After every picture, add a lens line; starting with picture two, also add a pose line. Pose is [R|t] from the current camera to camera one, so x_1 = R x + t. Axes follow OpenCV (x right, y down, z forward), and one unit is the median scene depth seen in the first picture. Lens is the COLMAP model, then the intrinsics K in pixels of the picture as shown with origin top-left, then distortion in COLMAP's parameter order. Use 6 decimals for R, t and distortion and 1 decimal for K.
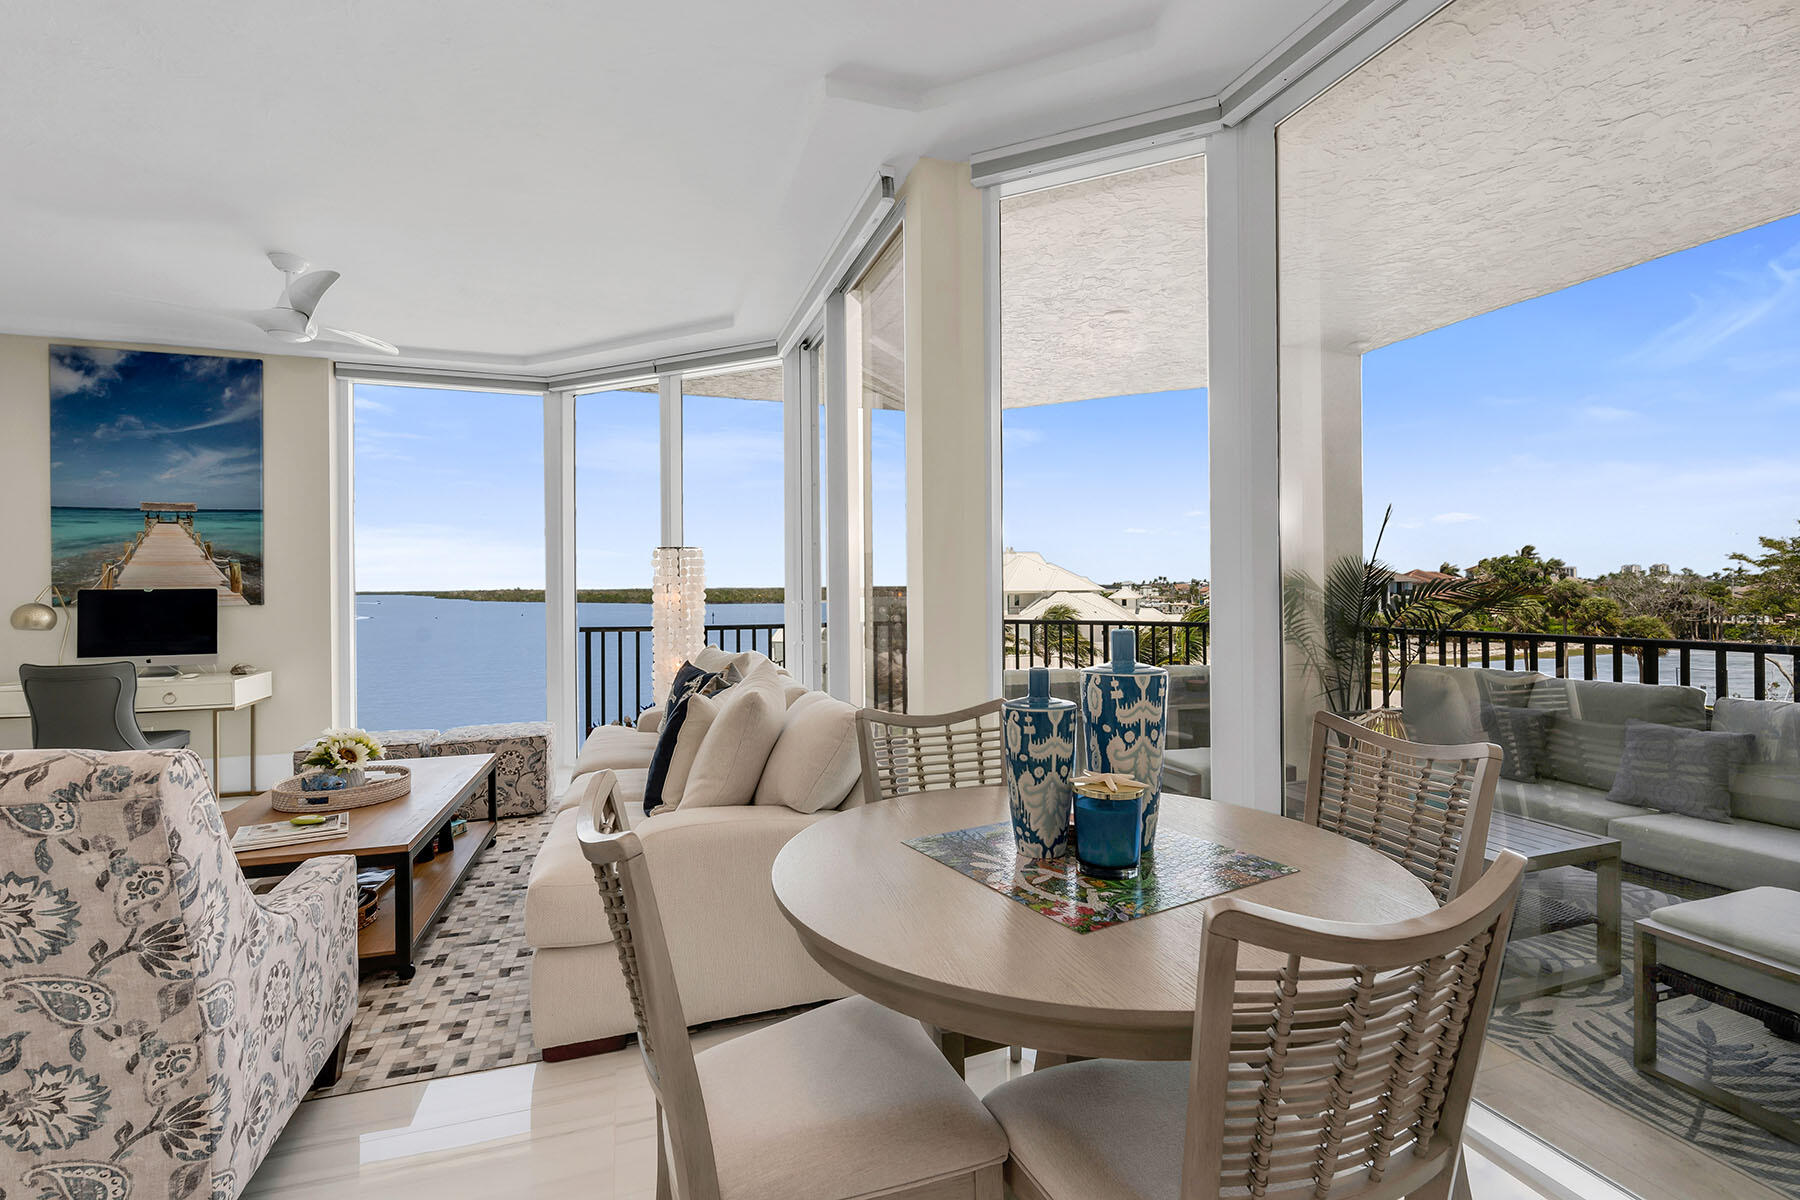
lens RADIAL K [[815.1, 0, 908.4], [0, 815.1, 590.9], [0, 0, 1]] dist [0.000107, 0.000519]
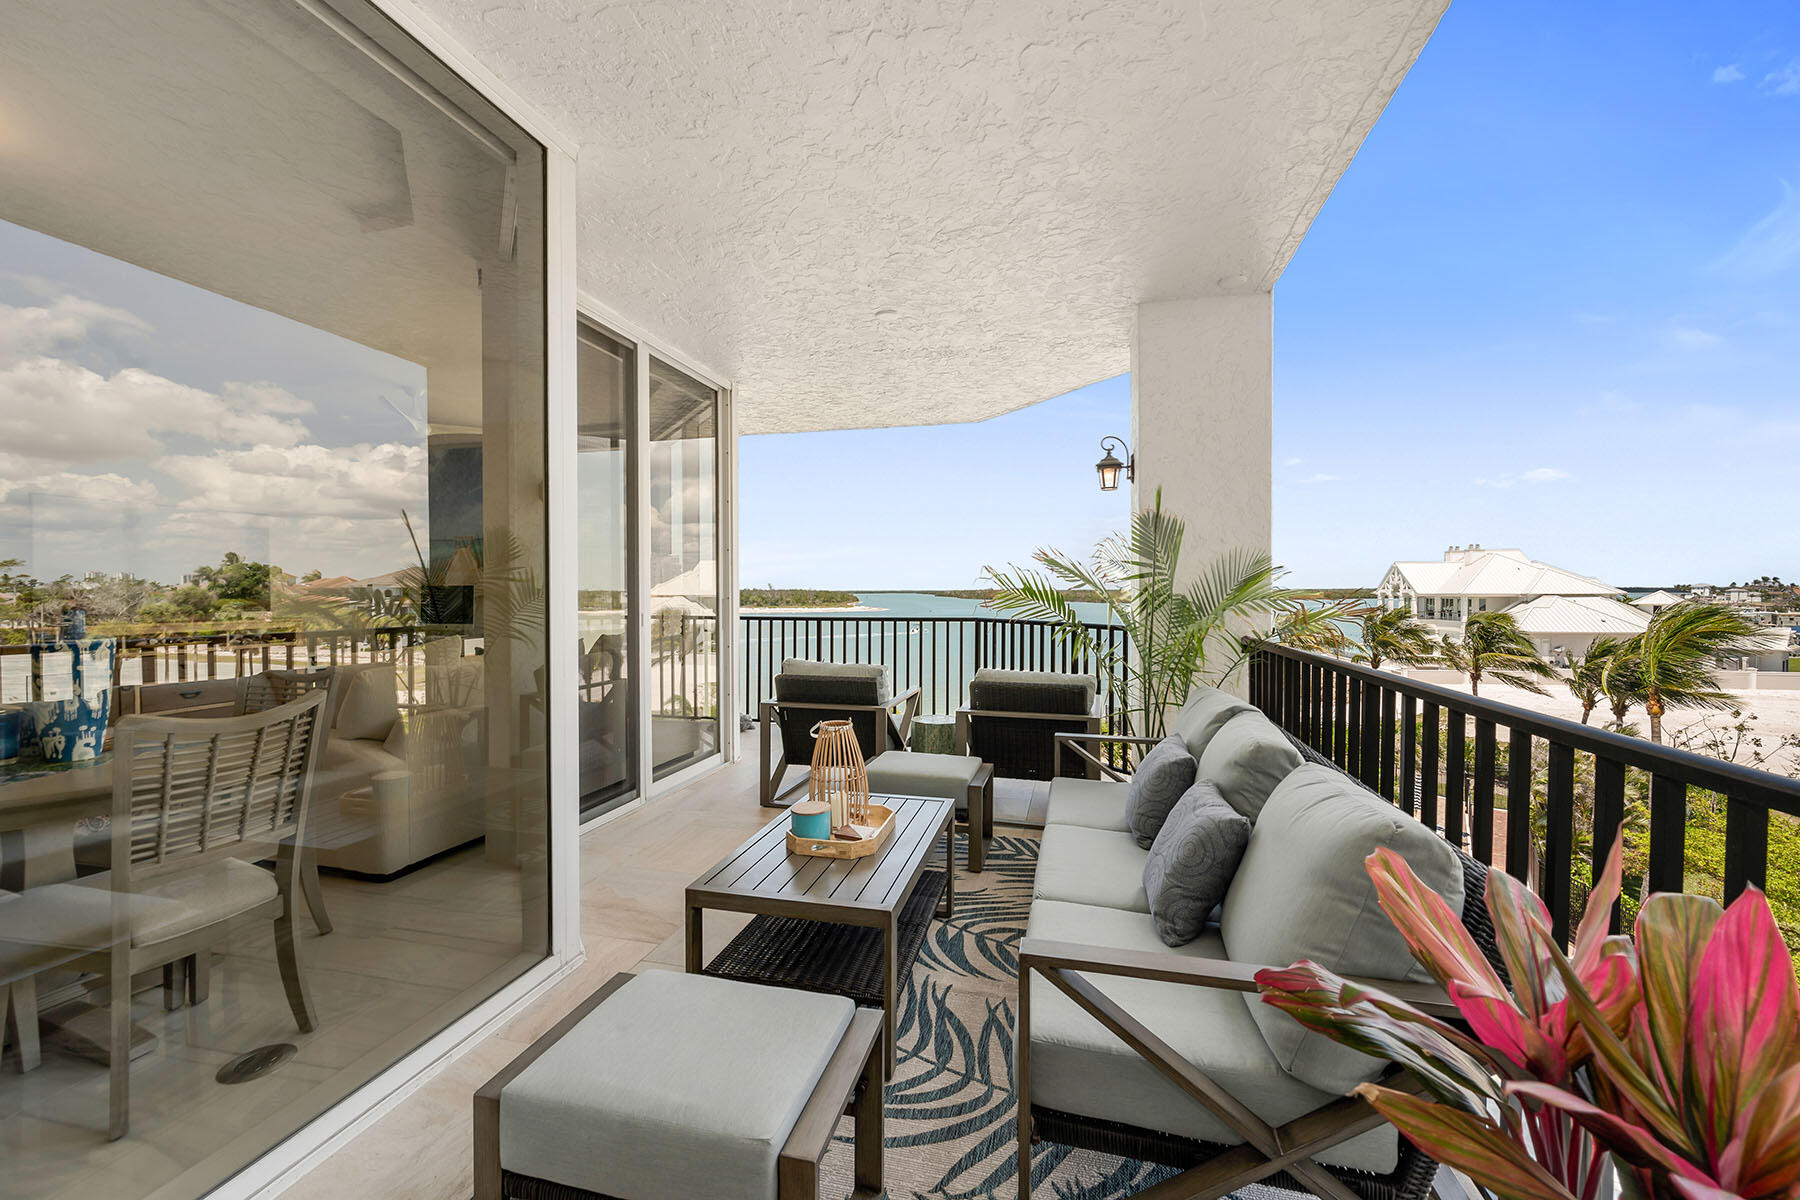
lens RADIAL K [[732.7, 0, 911.9], [0, 732.7, 591.6], [0, 0, 1]] dist [-0.005025, 0.001349]
pose [[0.826934, 0.011473, -0.562182, 0.732974], [-0.009718, 0.999934, 0.006111, -0.007946], [0.562215, 0.000410, 0.826991, 0.262419]]
